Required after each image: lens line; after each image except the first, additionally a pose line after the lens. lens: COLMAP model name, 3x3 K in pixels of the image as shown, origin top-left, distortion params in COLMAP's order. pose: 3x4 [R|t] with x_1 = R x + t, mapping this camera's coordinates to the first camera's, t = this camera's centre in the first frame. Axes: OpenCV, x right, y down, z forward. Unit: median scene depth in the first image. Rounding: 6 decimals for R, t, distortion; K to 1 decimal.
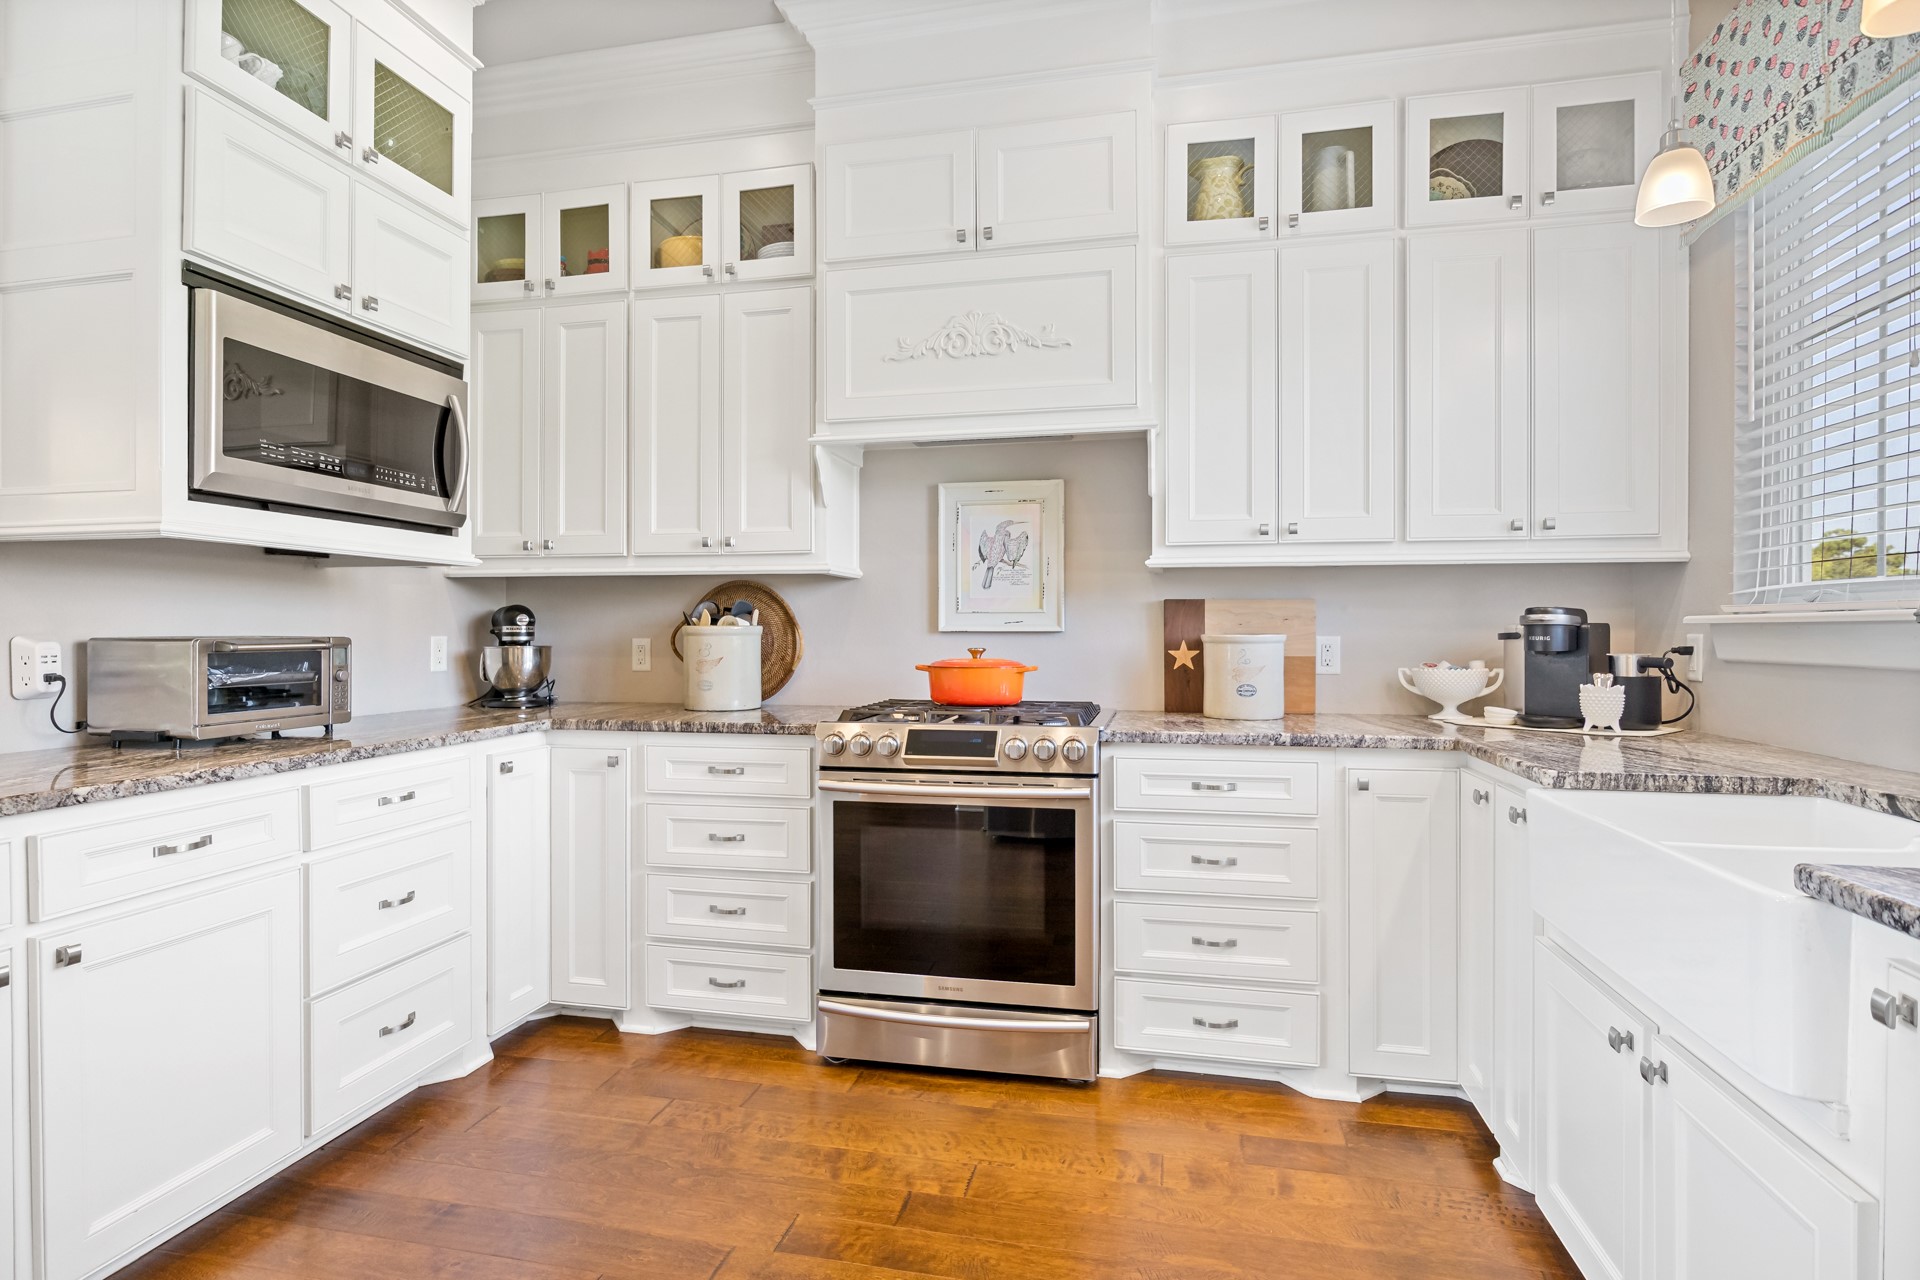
lens RADIAL K [[971.4, 0, 964.2], [0, 971.4, 631.8], [0, 0, 1]] dist [-0.012023, 0.001332]
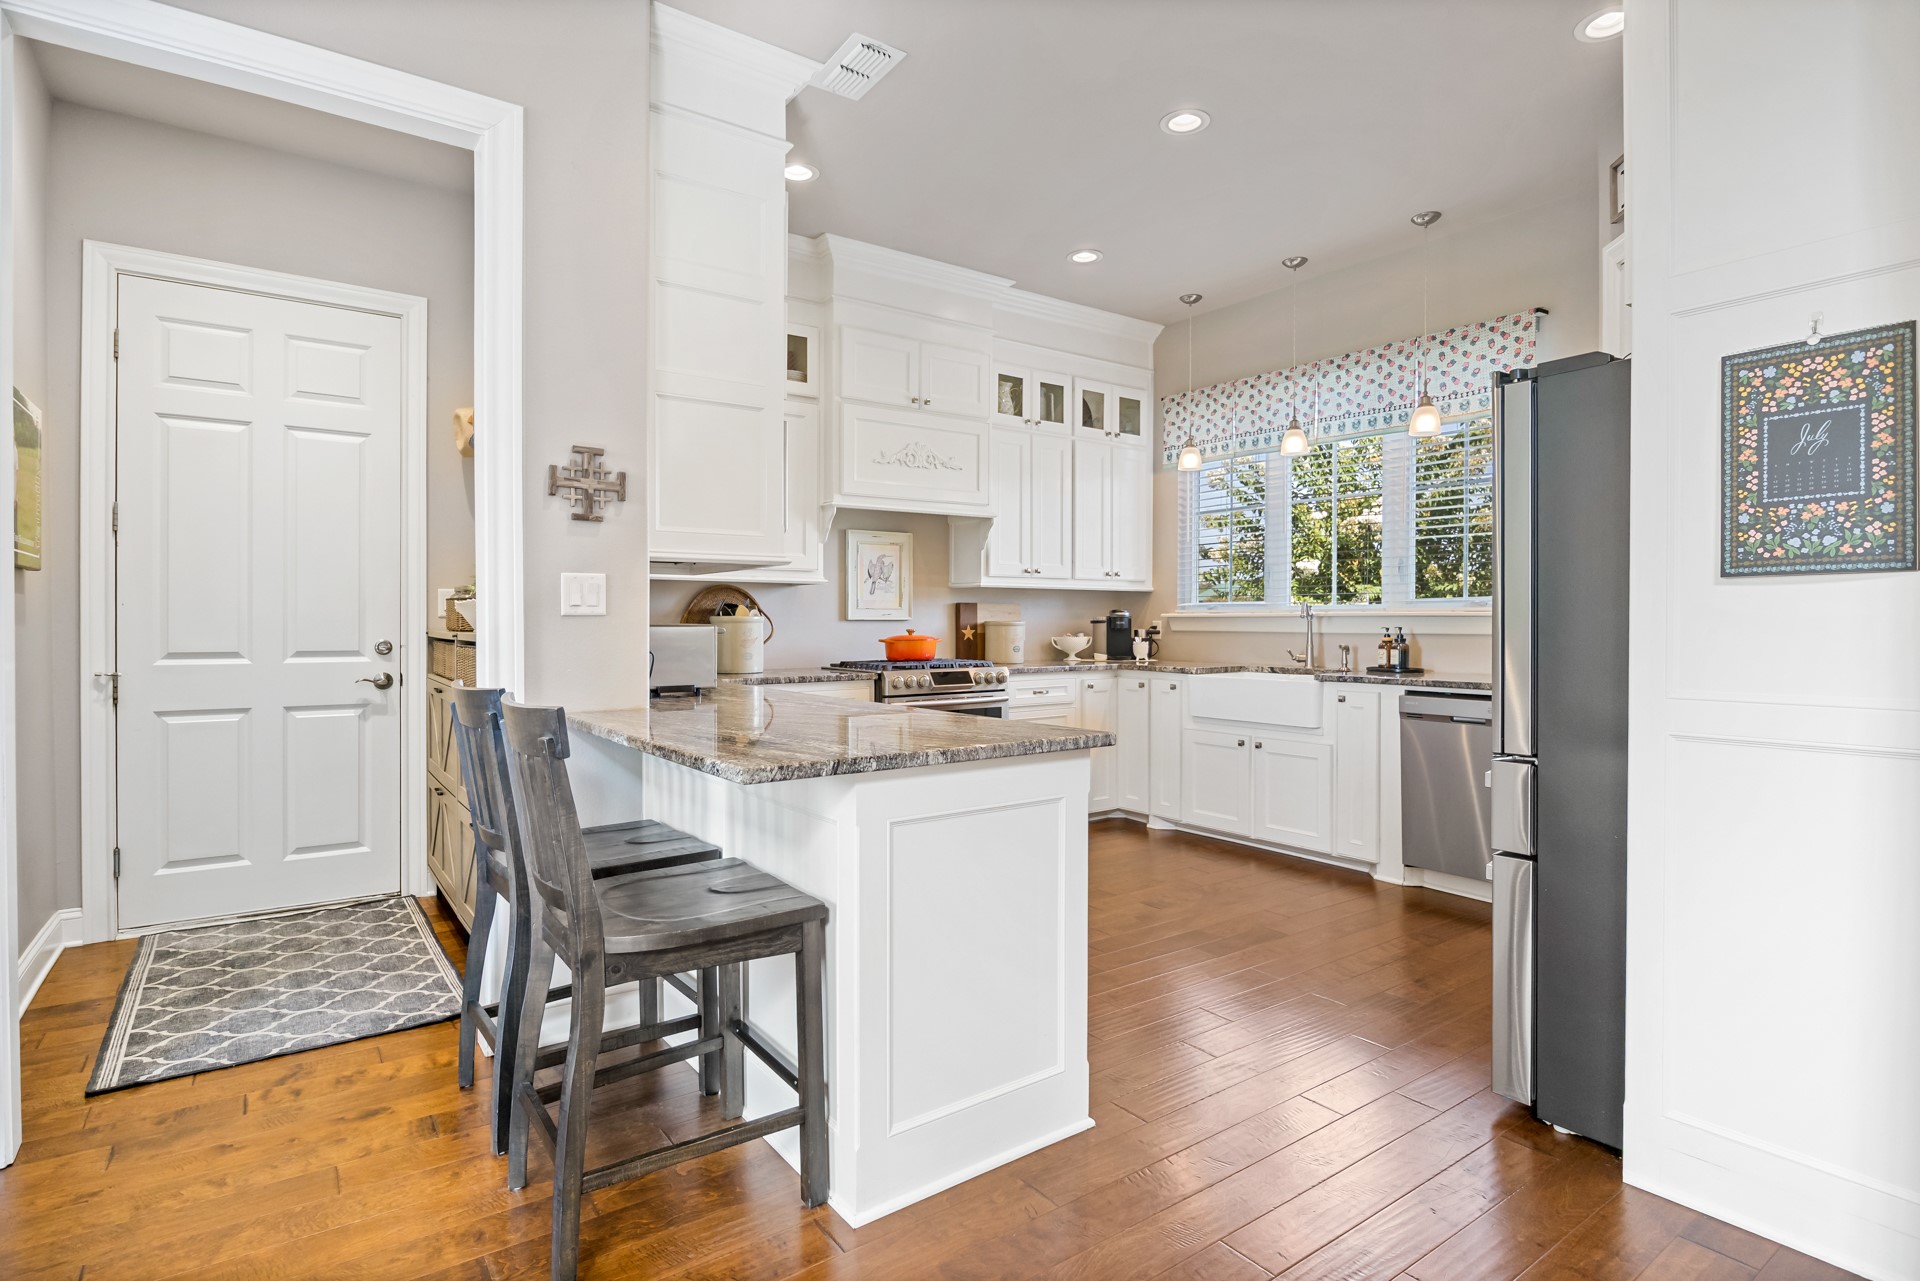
lens RADIAL K [[971.4, 0, 962.9], [0, 971.4, 625.8], [0, 0, 1]] dist [-0.012023, 0.001332]
pose [[0.666032, -0.004518, 0.745910, -1.325625], [-0.000293, 0.999980, 0.006319, -0.000727], [-0.745923, -0.004427, 0.666017, -0.275642]]
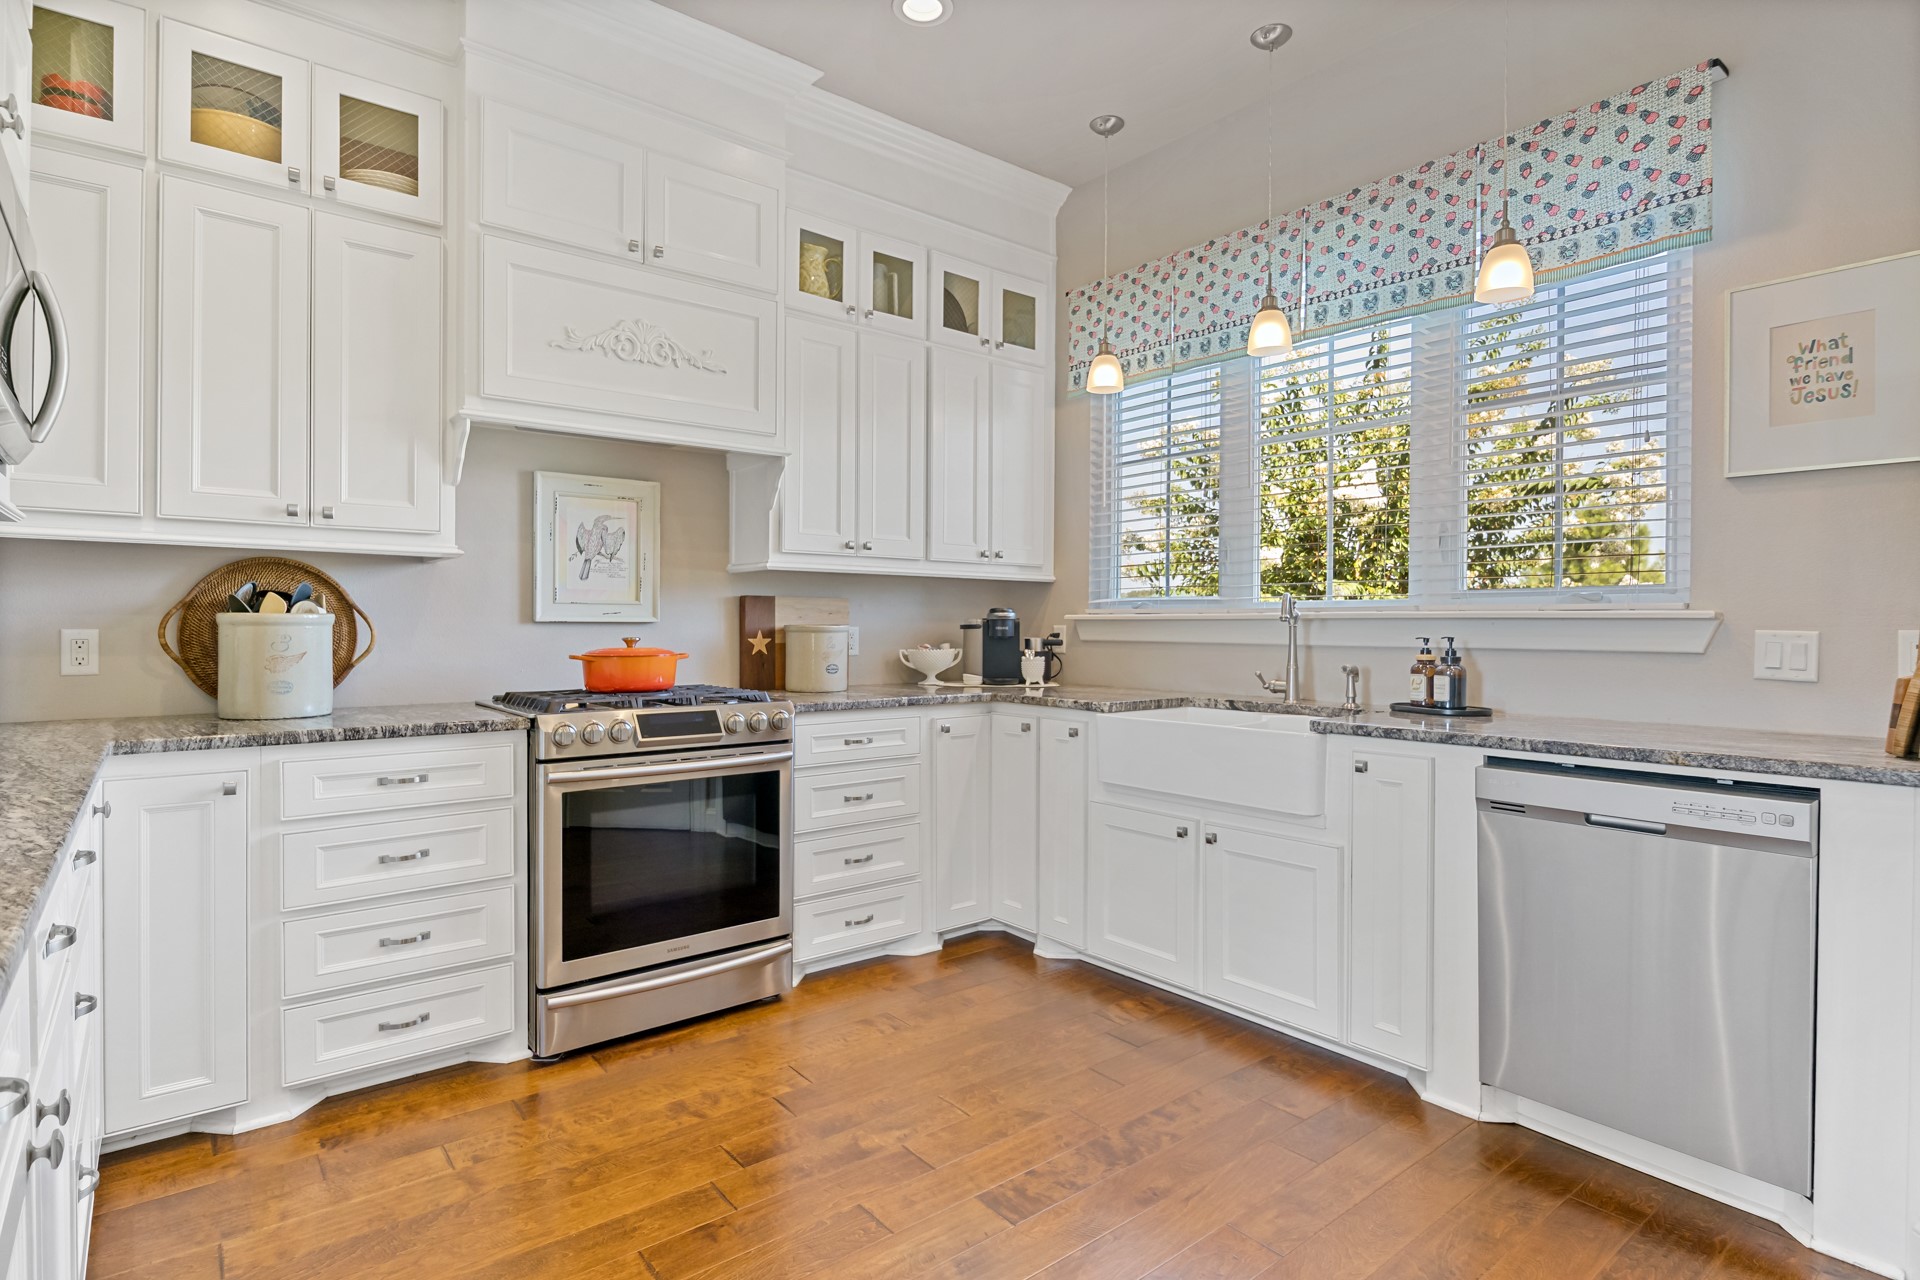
lens RADIAL K [[971.4, 0, 963.2], [0, 971.4, 628.1], [0, 0, 1]] dist [-0.012023, 0.001332]
pose [[0.622408, -0.000081, 0.782693, -0.619612], [-0.004135, 0.999986, 0.003391, 0.001367], [-0.782682, -0.005346, 0.622398, 0.065320]]
